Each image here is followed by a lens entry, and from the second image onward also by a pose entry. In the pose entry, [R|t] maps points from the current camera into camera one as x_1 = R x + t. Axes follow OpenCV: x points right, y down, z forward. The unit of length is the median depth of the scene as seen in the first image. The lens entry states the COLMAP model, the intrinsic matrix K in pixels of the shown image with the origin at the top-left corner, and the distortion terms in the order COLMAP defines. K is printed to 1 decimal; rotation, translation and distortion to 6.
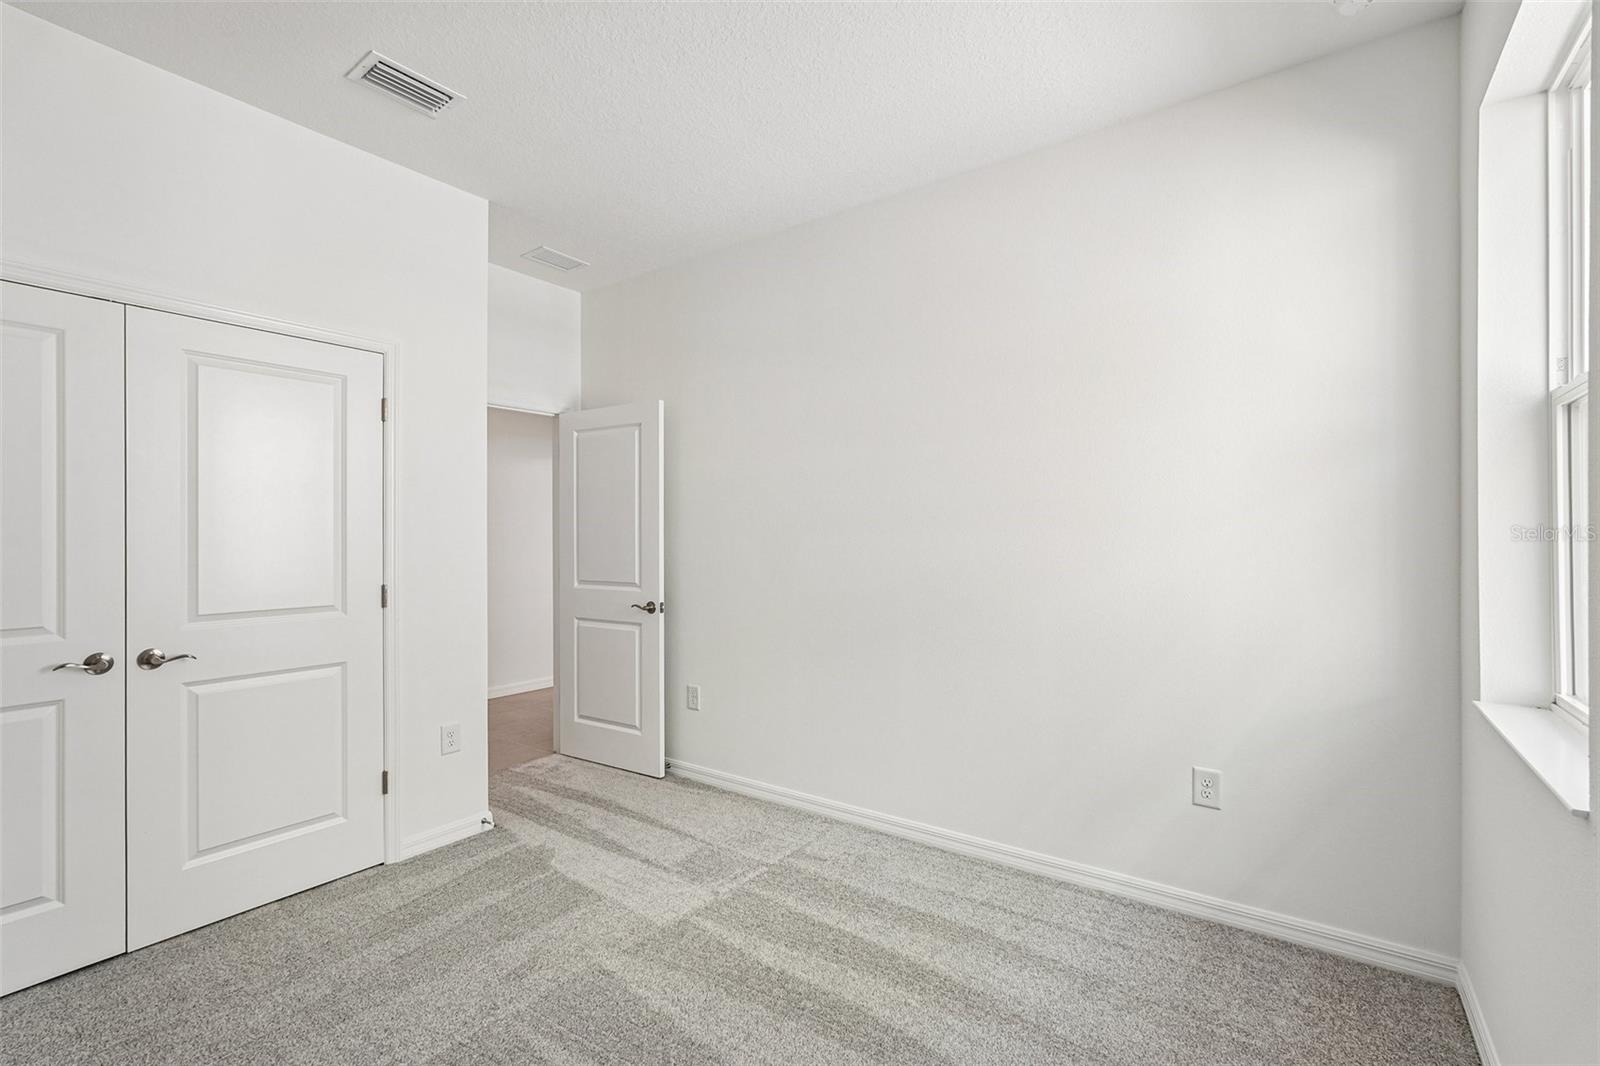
lens RADIAL K [[719.3, 0, 801.5], [0, 719.3, 546.2], [0, 0, 1]] dist [-0.002656, 0.000096]
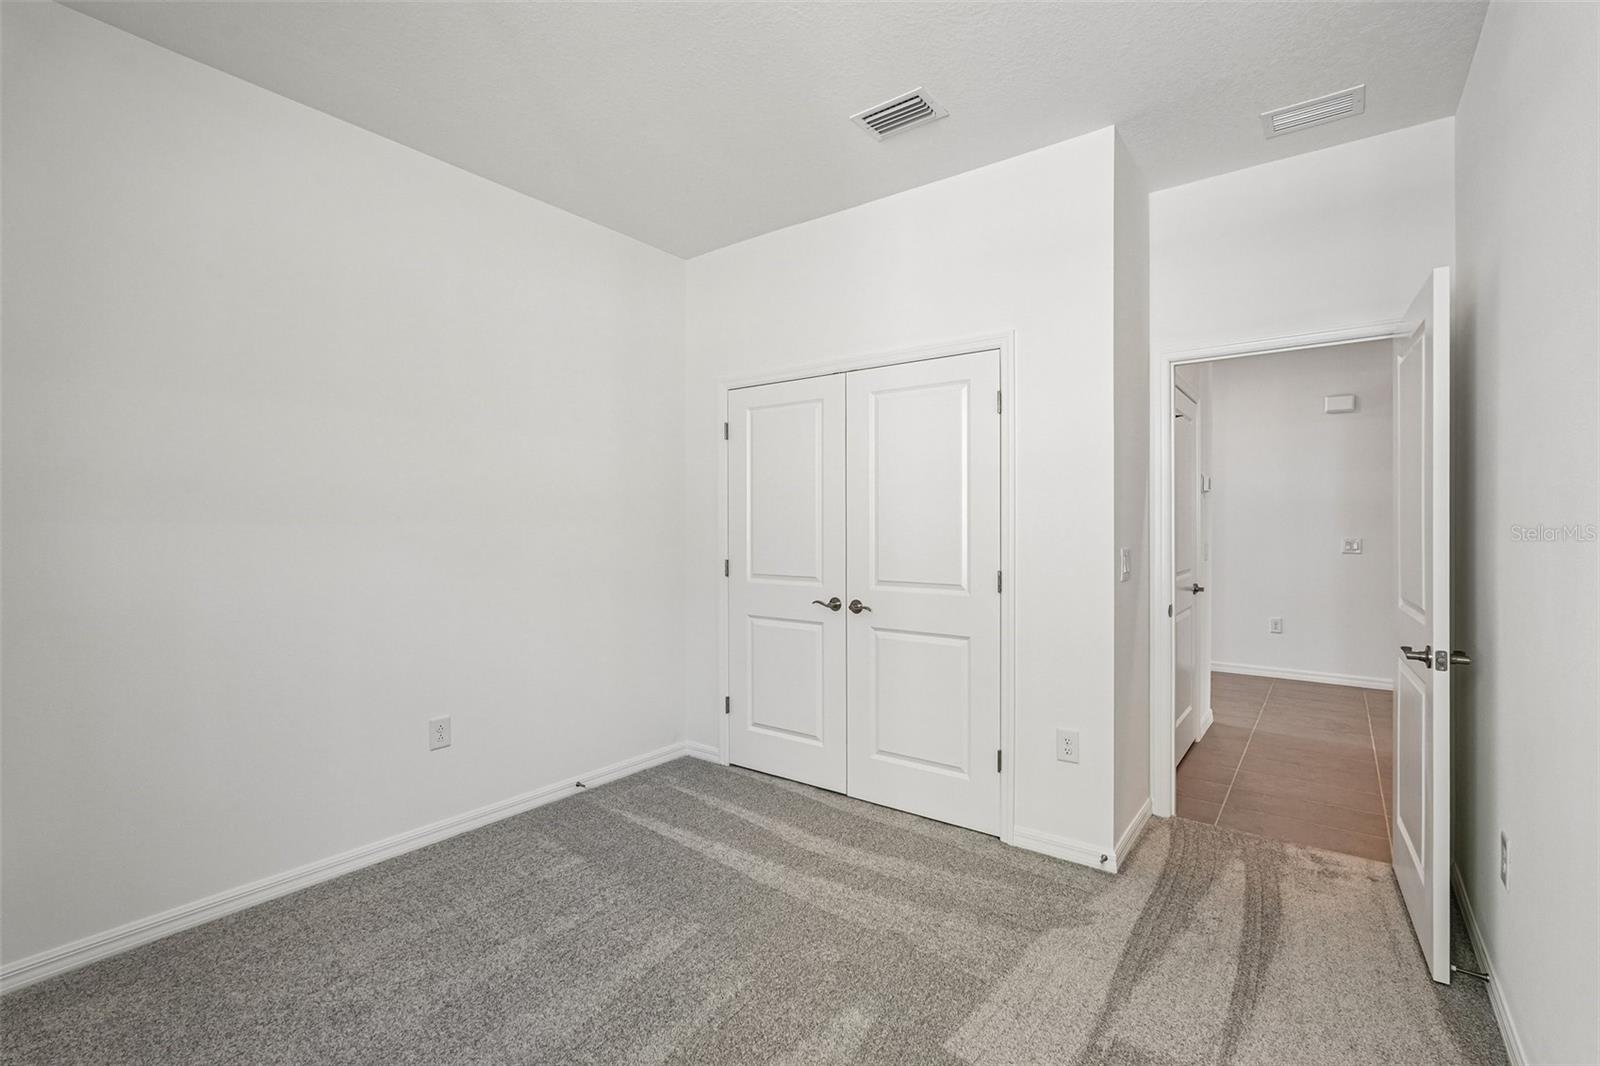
lens RADIAL K [[710.0, 0, 800.0], [0, 710.0, 533.0], [0, 0, 1]] dist [0.001802, 0.000381]
pose [[-0.018000, 0.011292, -0.999774, 0.449900], [-0.017327, 0.999783, 0.011604, -0.007874], [0.999688, 0.017531, -0.017801, 0.721174]]
